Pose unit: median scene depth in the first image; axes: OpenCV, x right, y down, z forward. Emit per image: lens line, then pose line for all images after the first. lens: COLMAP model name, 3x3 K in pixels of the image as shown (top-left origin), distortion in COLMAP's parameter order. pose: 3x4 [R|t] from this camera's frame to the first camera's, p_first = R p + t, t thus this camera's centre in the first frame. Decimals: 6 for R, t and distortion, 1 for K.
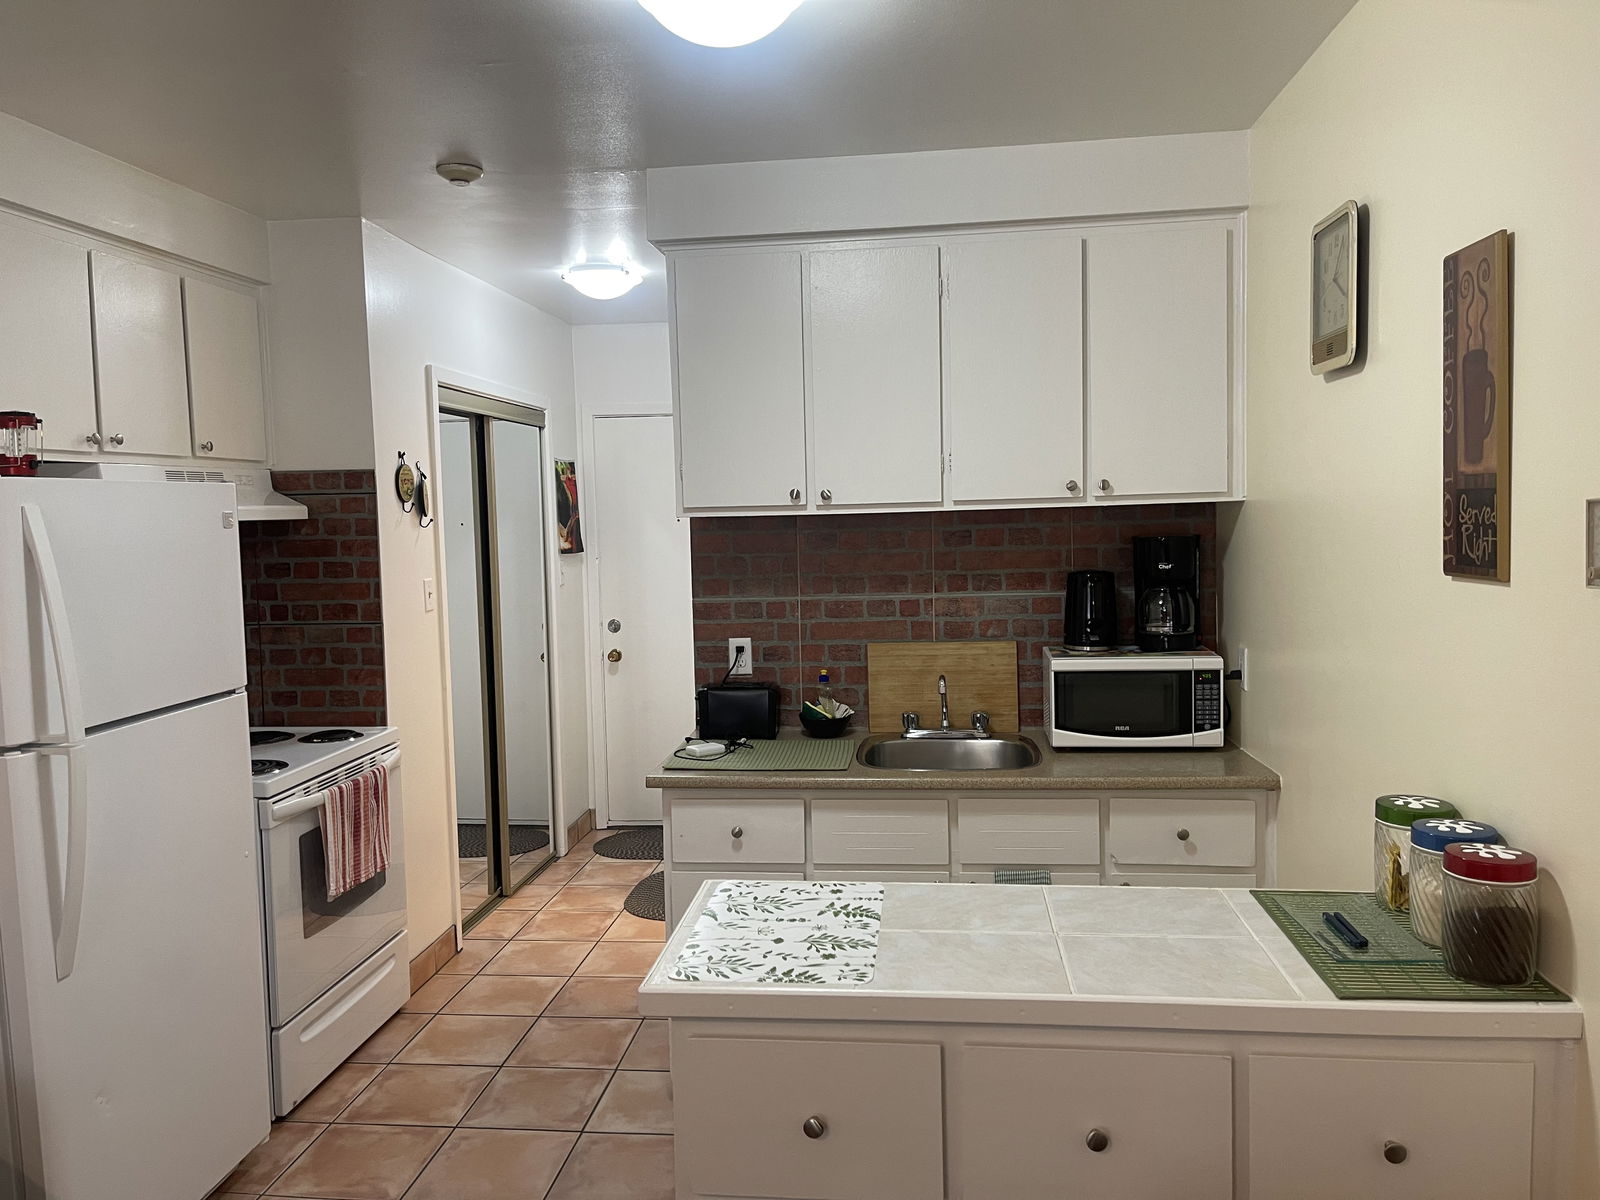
lens RADIAL K [[1179.6, 0, 800.0], [0, 1179.6, 600.0], [0, 0, 1]] dist [-0.032691, -0.002292]
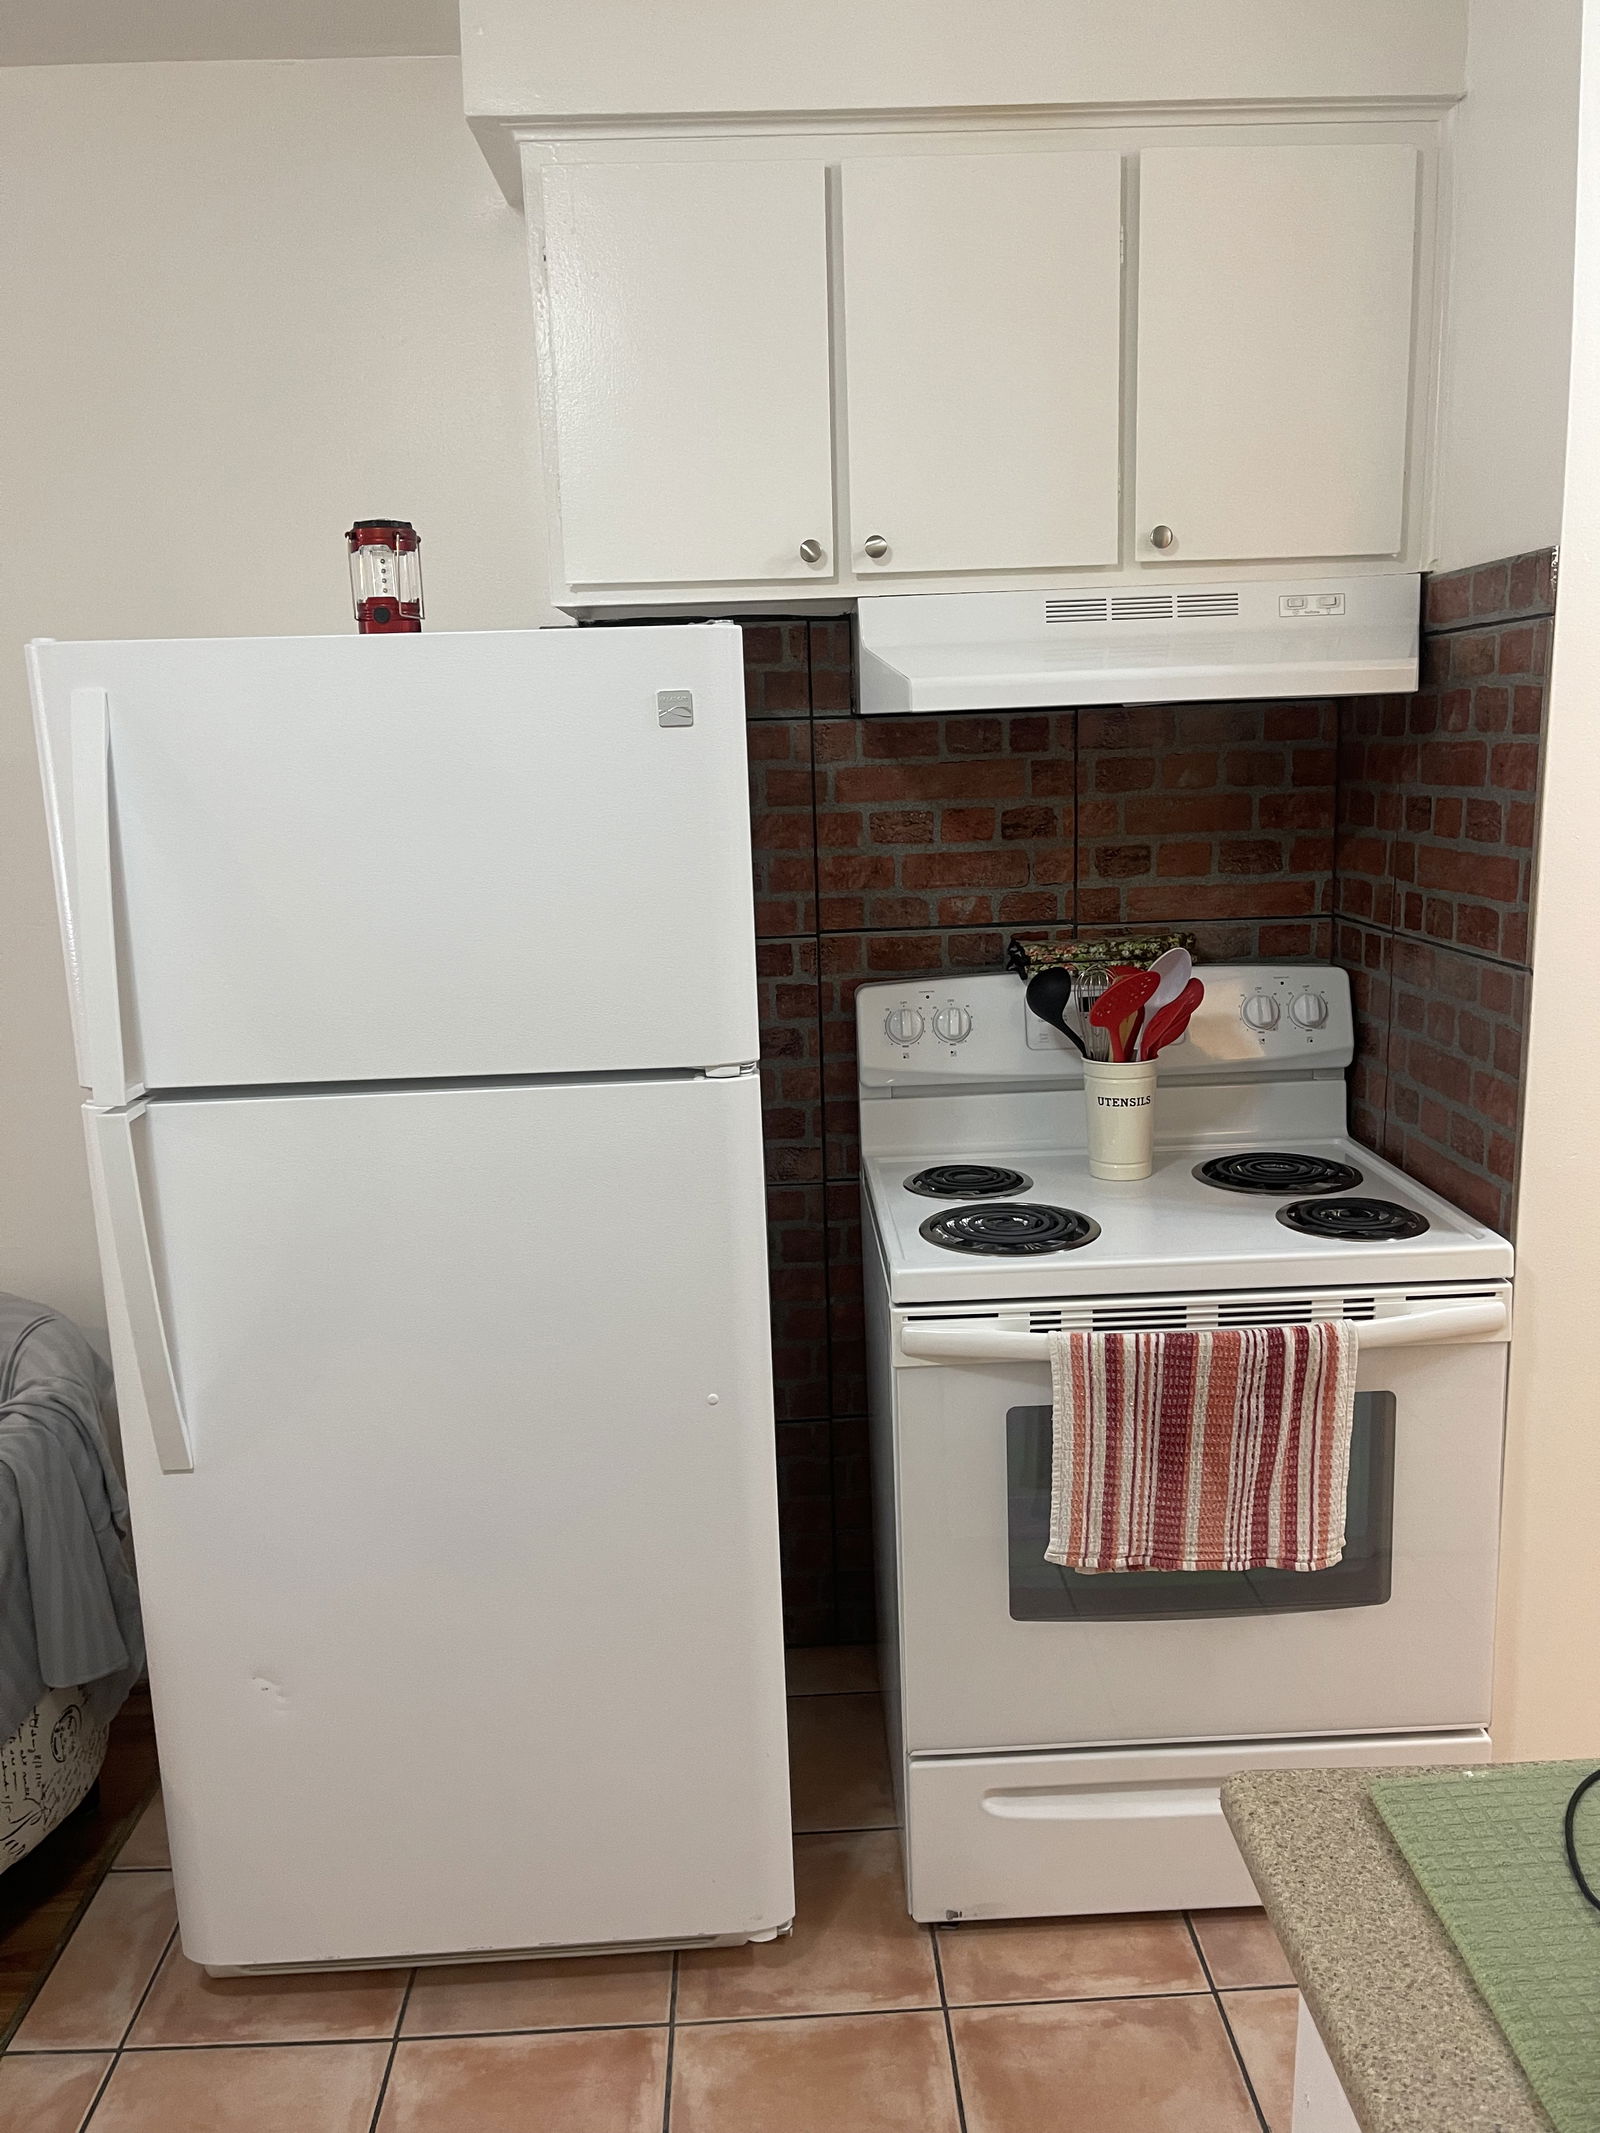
lens RADIAL K [[1623.0, 0, 800.0], [0, 1623.0, 1066.5], [0, 0, 1]] dist [0.032027, -0.003403]
pose [[0.151324, 0.207200, -0.966524, 0.145332], [-0.045587, 0.978207, 0.202567, -0.053512], [0.987433, 0.013408, 0.157471, 0.794949]]
